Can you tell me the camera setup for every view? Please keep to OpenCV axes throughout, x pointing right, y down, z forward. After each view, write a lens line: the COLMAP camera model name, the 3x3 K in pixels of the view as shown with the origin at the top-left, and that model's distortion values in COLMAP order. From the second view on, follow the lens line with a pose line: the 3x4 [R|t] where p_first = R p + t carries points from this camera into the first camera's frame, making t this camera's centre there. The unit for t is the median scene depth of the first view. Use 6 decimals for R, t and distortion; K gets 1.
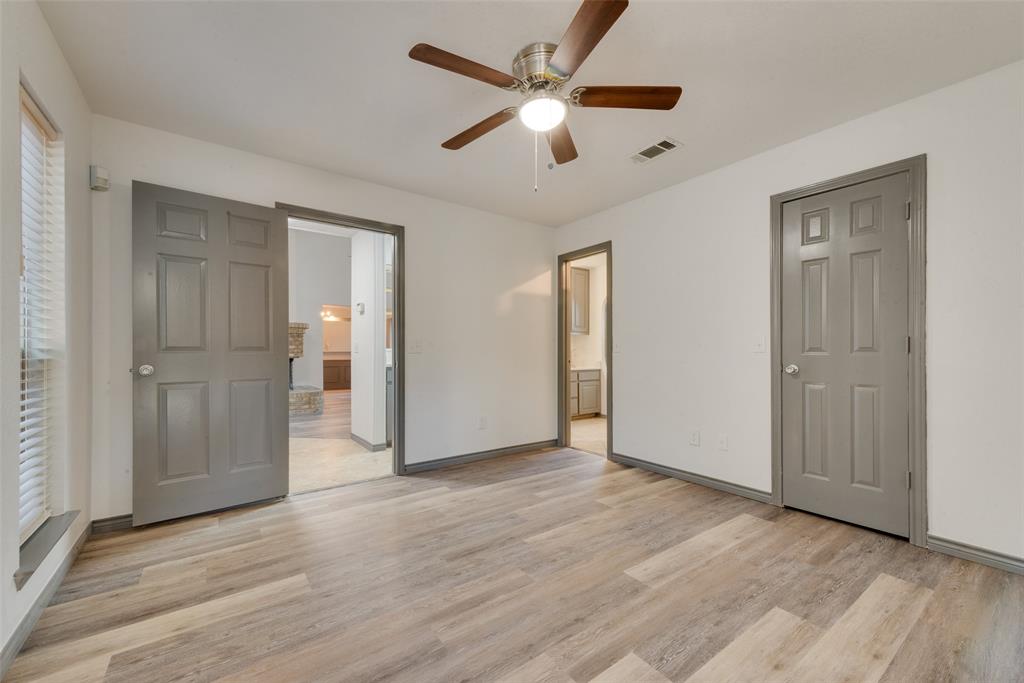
lens RADIAL K [[406.9, 0, 511.1], [0, 406.9, 347.2], [0, 0, 1]] dist [0.012321, -0.000533]
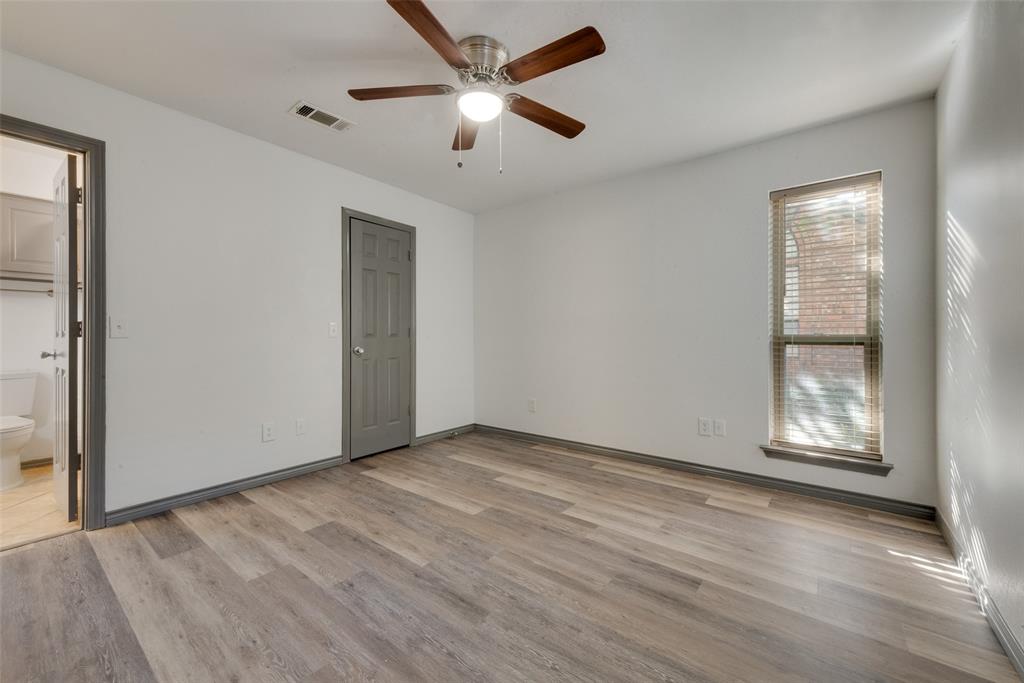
lens RADIAL K [[406.9, 0, 511.1], [0, 406.9, 347.2], [0, 0, 1]] dist [0.012321, -0.000533]
pose [[-0.271639, -0.025080, 0.962072, -0.705392], [-0.009091, 0.999683, 0.023494, 0.007236], [-0.962356, -0.002364, -0.271780, 0.925103]]
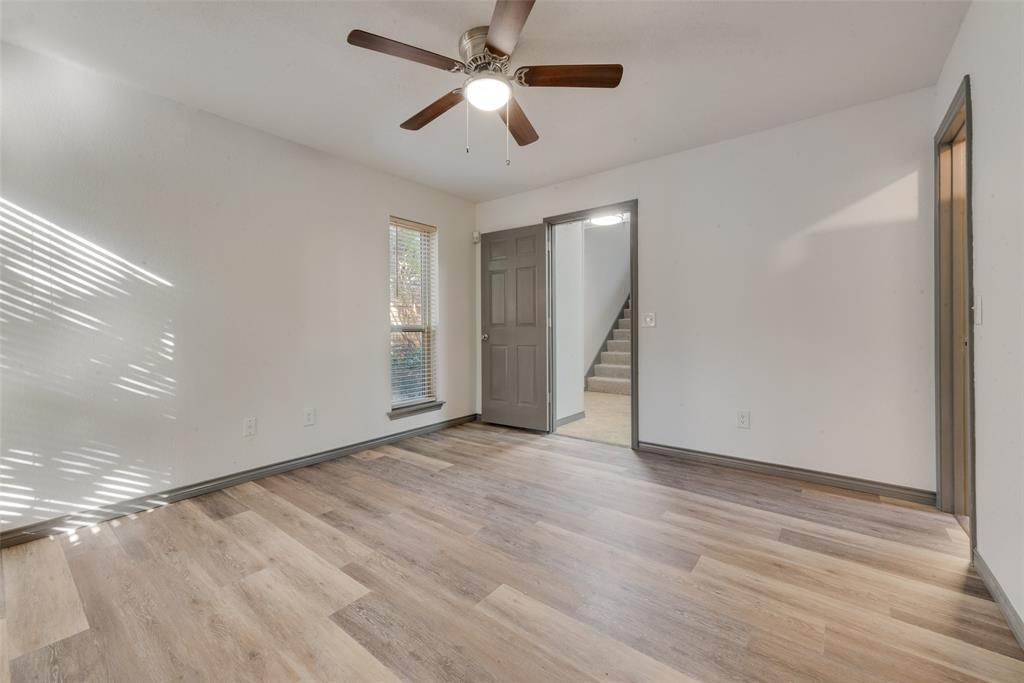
lens RADIAL K [[406.1, 0, 512.5], [0, 406.1, 327.0], [0, 0, 1]] dist [0.011225, -0.000520]
pose [[0.277053, -0.000490, -0.960855, 0.828359], [0.014557, 0.999887, 0.003687, 0.006272], [0.960744, -0.015009, 0.277028, 0.595185]]
